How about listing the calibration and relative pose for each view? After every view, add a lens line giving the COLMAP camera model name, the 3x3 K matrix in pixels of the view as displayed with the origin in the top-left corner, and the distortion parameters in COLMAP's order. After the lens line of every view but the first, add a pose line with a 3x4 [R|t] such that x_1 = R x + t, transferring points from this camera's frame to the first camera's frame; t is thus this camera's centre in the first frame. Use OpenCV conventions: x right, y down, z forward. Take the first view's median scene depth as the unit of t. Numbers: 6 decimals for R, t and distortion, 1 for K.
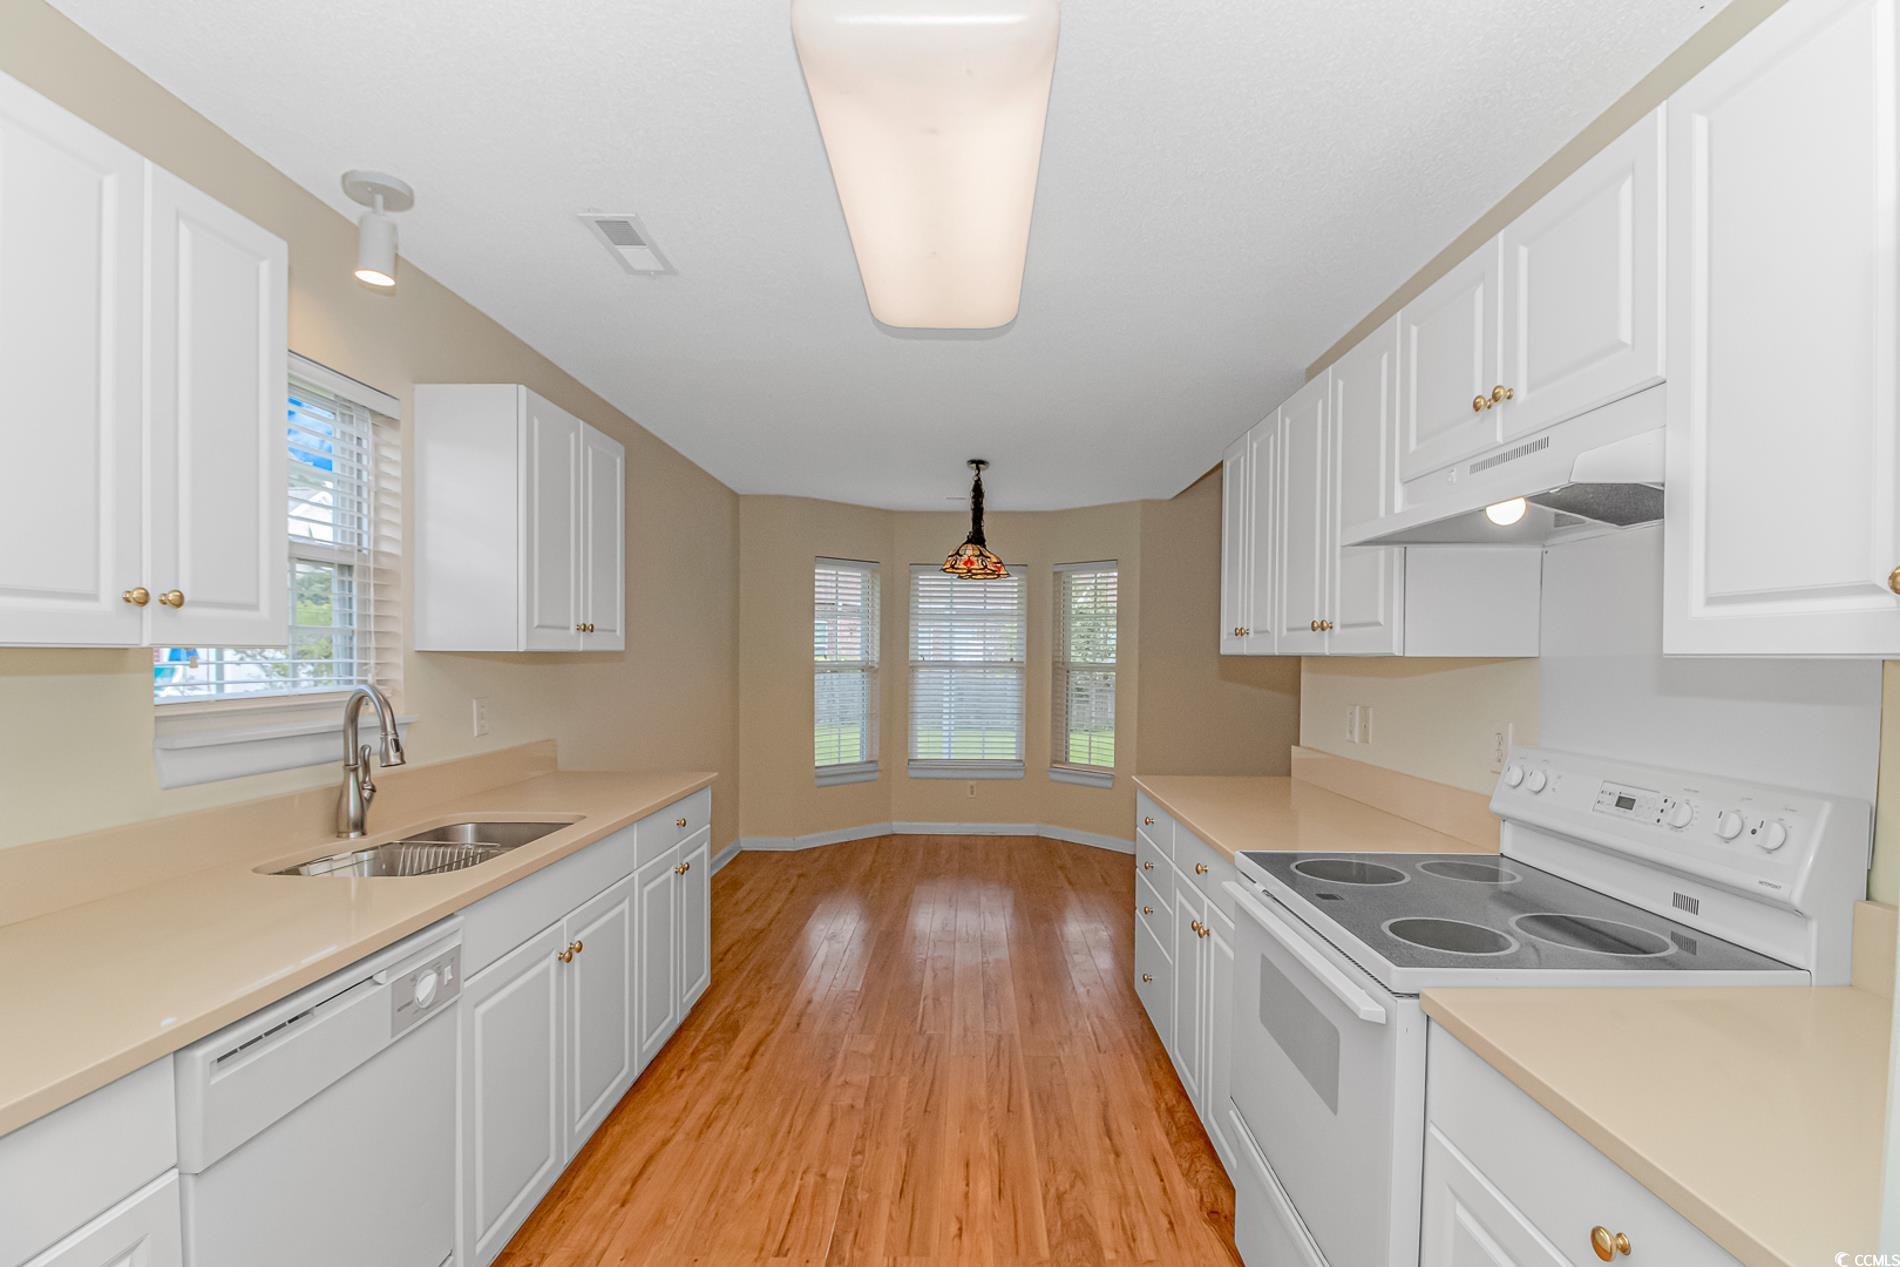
lens RADIAL K [[916.8, 0, 945.7], [0, 916.8, 652.1], [0, 0, 1]] dist [0.003862, -0.000684]
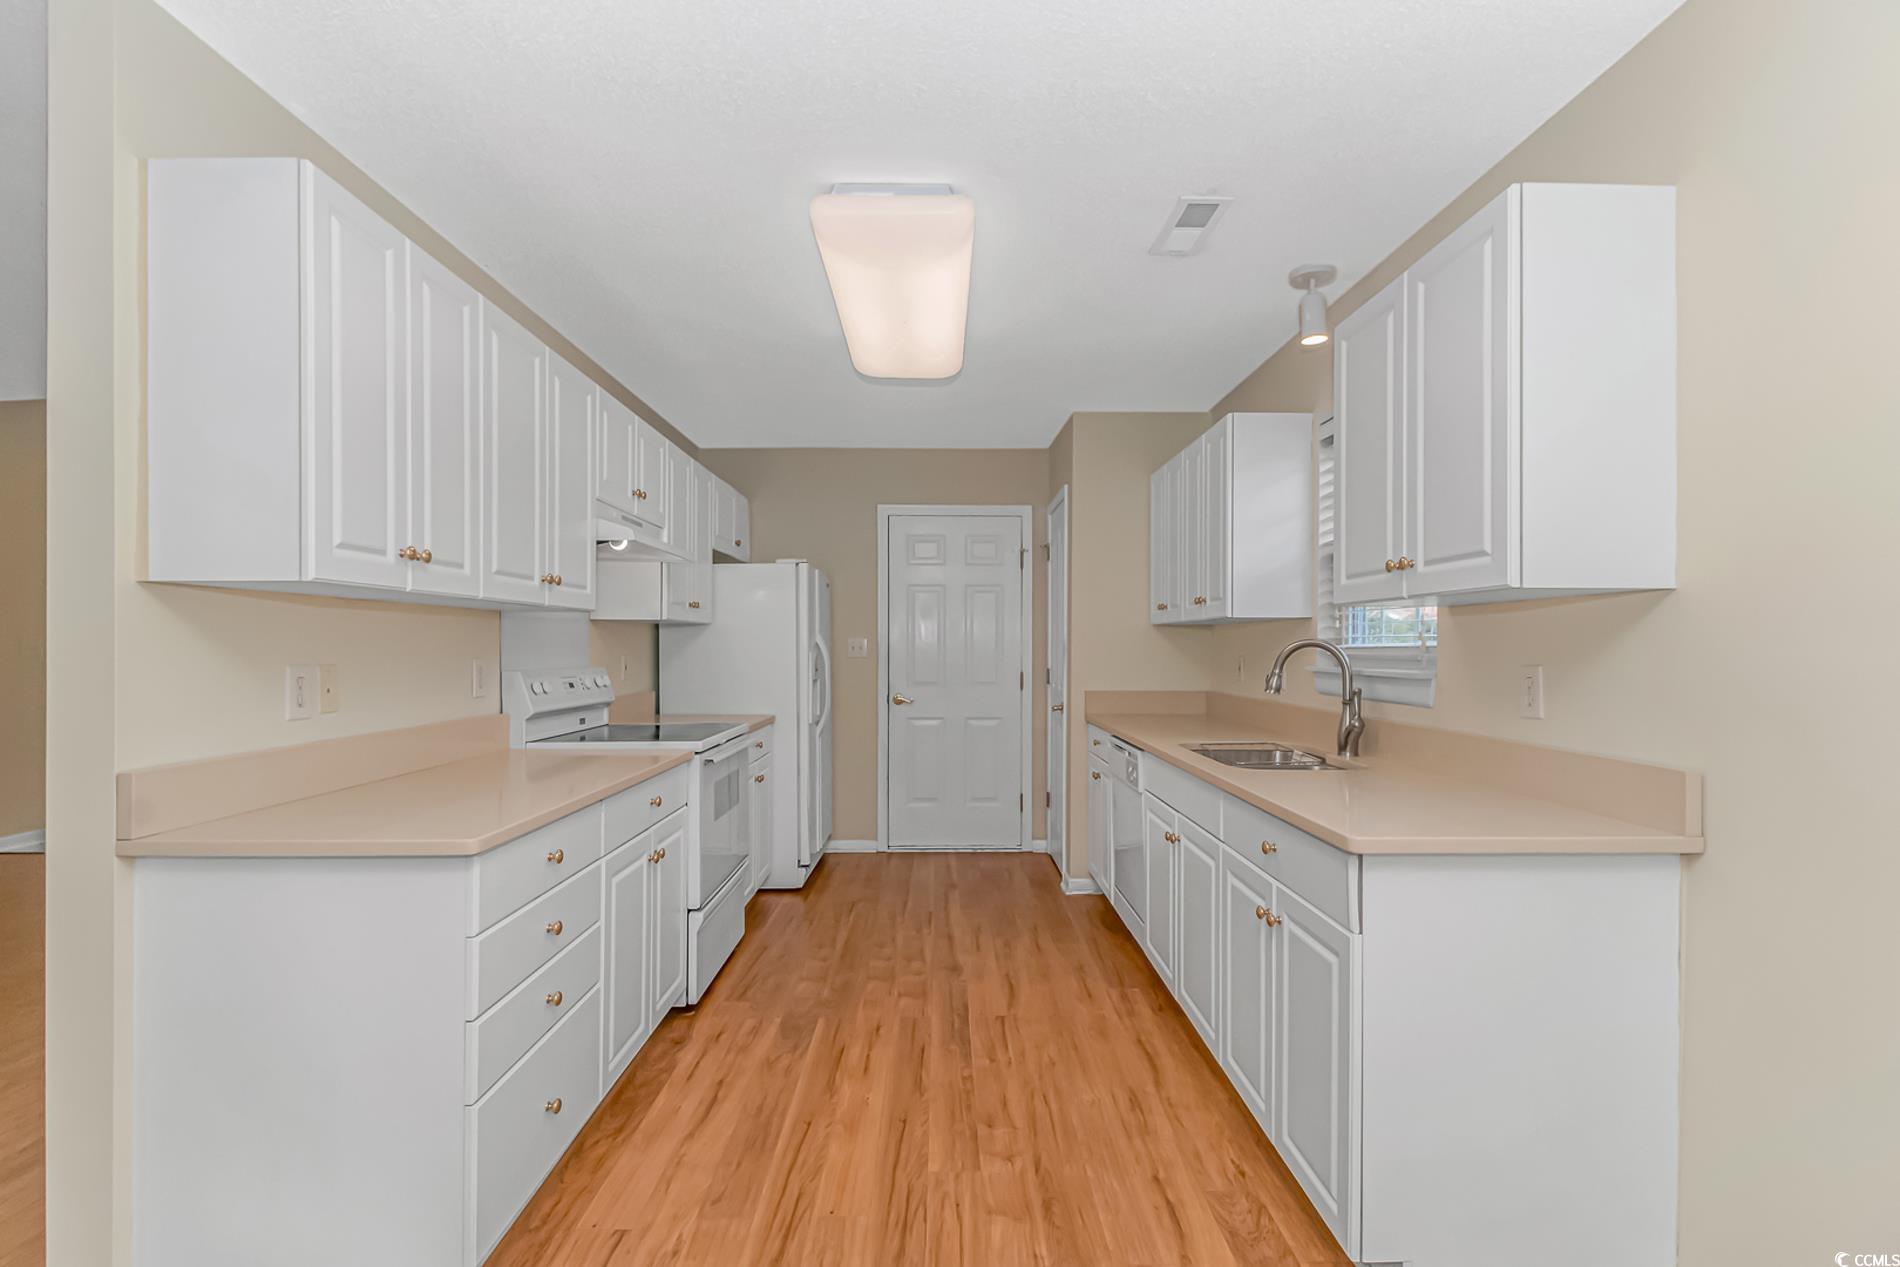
lens RADIAL K [[916.8, 0, 946.9], [0, 916.8, 642.3], [0, 0, 1]] dist [0.003862, -0.000684]
pose [[-0.999387, -0.009935, -0.033576, -0.028720], [-0.009486, 0.999864, -0.013493, 0.053765], [0.033706, -0.013166, -0.999345, 1.917036]]
